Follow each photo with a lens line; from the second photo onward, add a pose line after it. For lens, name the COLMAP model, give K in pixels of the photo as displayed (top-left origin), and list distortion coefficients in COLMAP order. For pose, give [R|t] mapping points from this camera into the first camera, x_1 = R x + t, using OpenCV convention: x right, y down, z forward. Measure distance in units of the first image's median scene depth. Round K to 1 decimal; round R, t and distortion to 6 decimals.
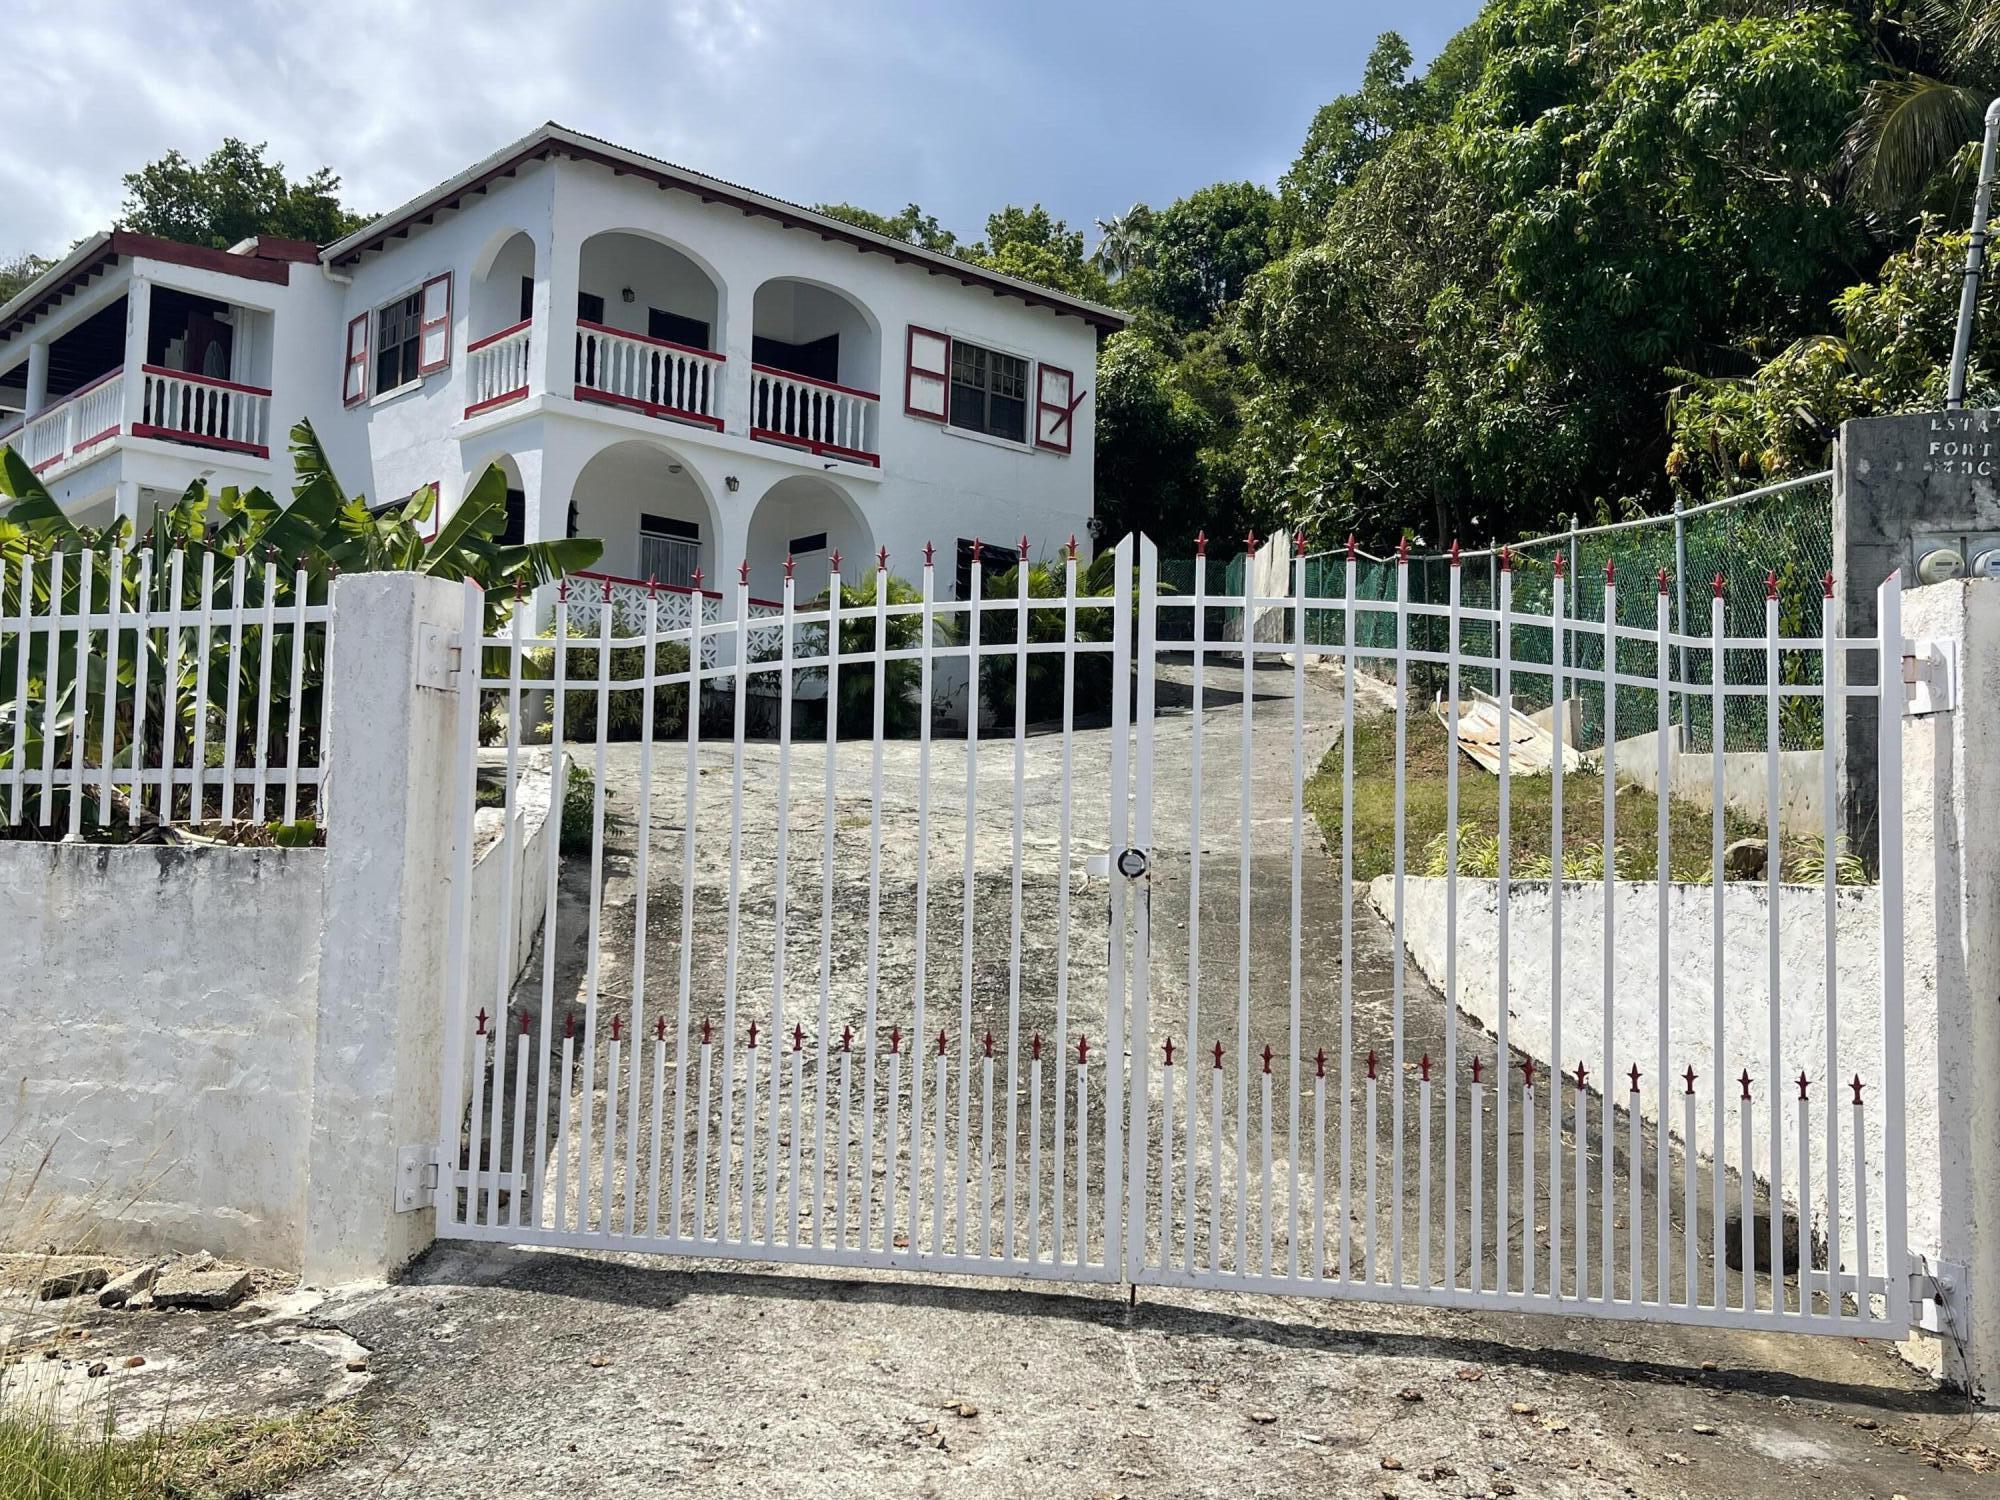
lens RADIAL K [[1861.1, 0, 994.3], [0, 1861.1, 762.7], [0, 0, 1]] dist [0.022171, 0.000000]
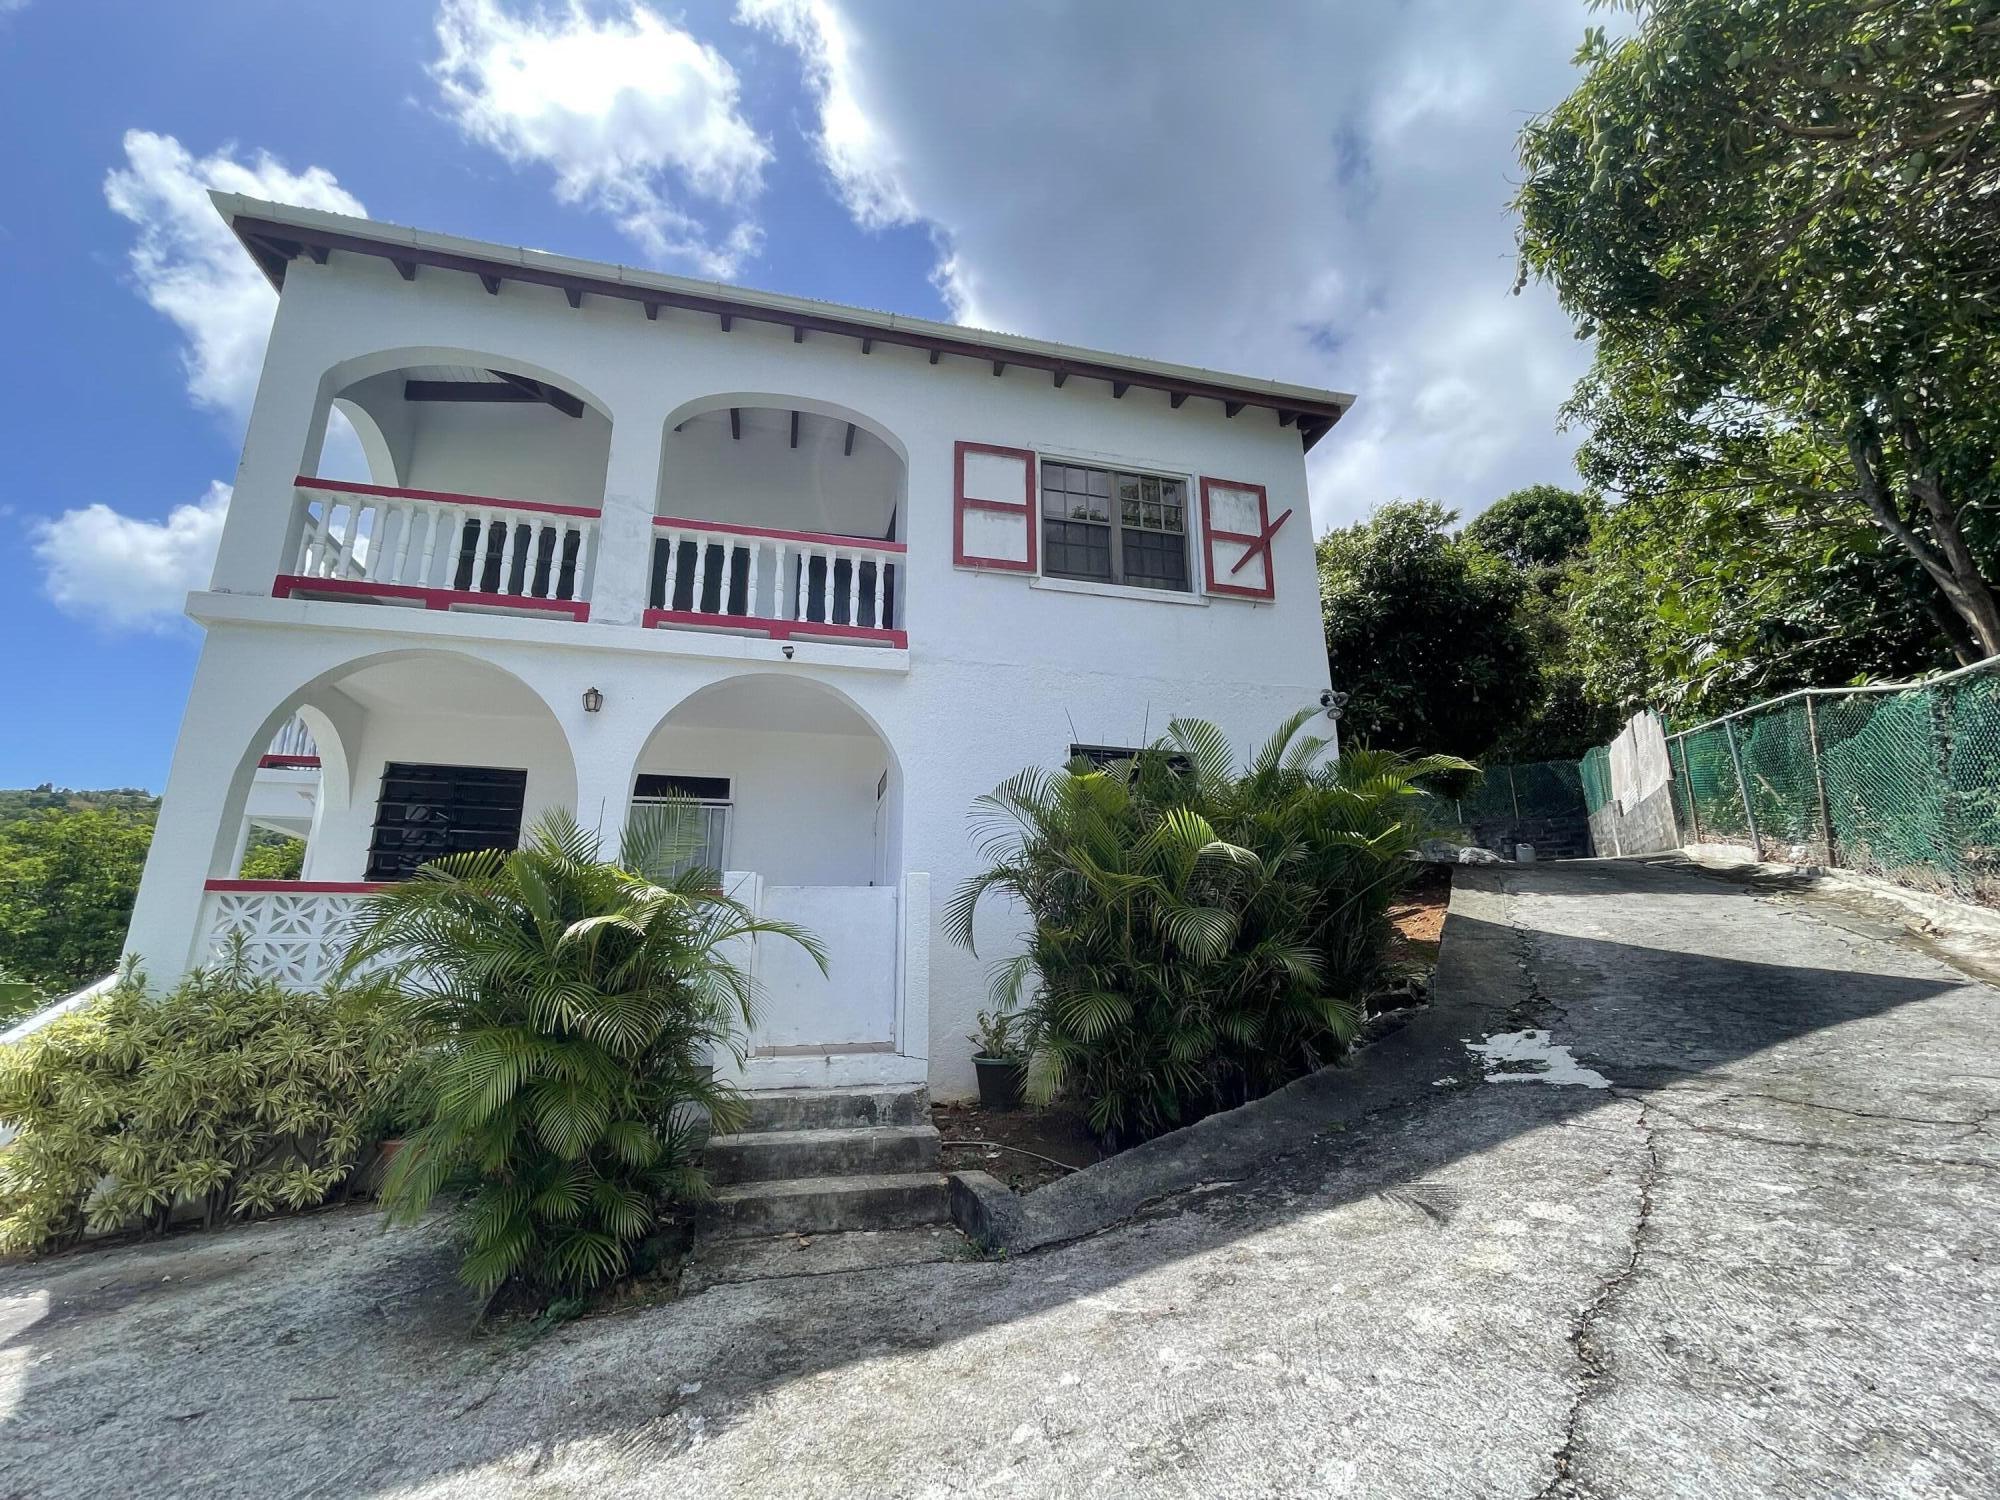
lens RADIAL K [[860.4, 0, 1001.1], [0, 860.4, 754.2], [0, 0, 1]] dist [0.001516, -0.000285]
pose [[0.886887, -0.149862, -0.437005, 0.084822], [0.067151, 0.977696, -0.199001, -0.062085], [0.457081, 0.147146, 0.877169, 0.740392]]
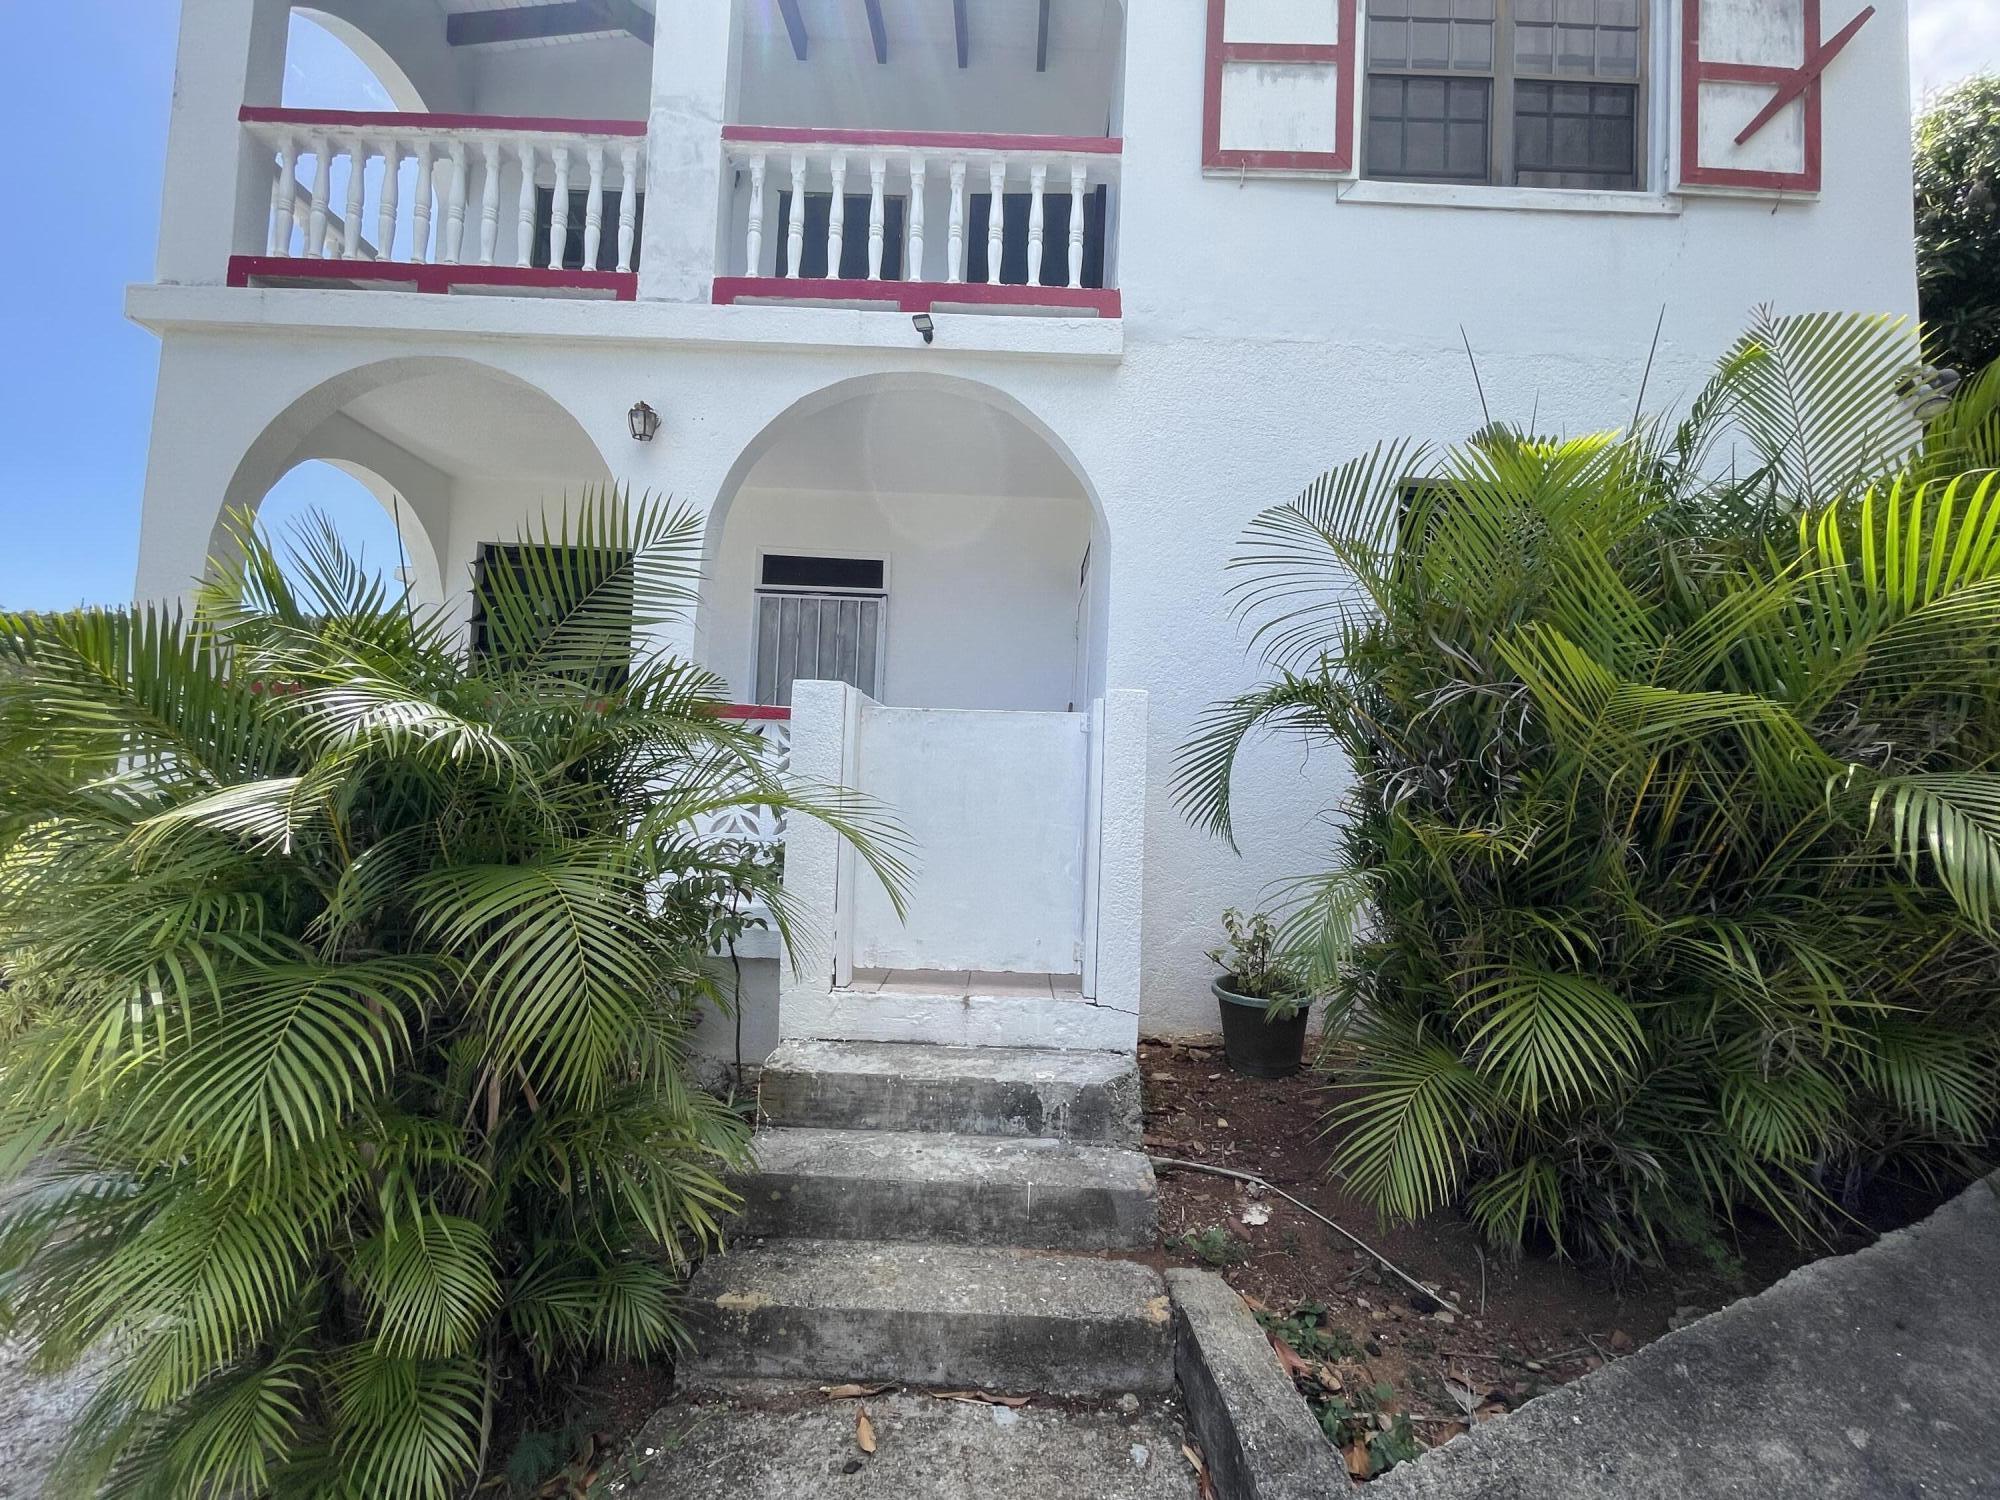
lens RADIAL K [[860.4, 0, 1005.5], [0, 860.4, 743.8], [0, 0, 1]] dist [0.001516, -0.000285]
pose [[0.744402, -0.033310, -0.666900, 0.033636], [0.027965, 0.999434, -0.018704, -0.067966], [0.667146, -0.004726, 0.744912, 0.825600]]
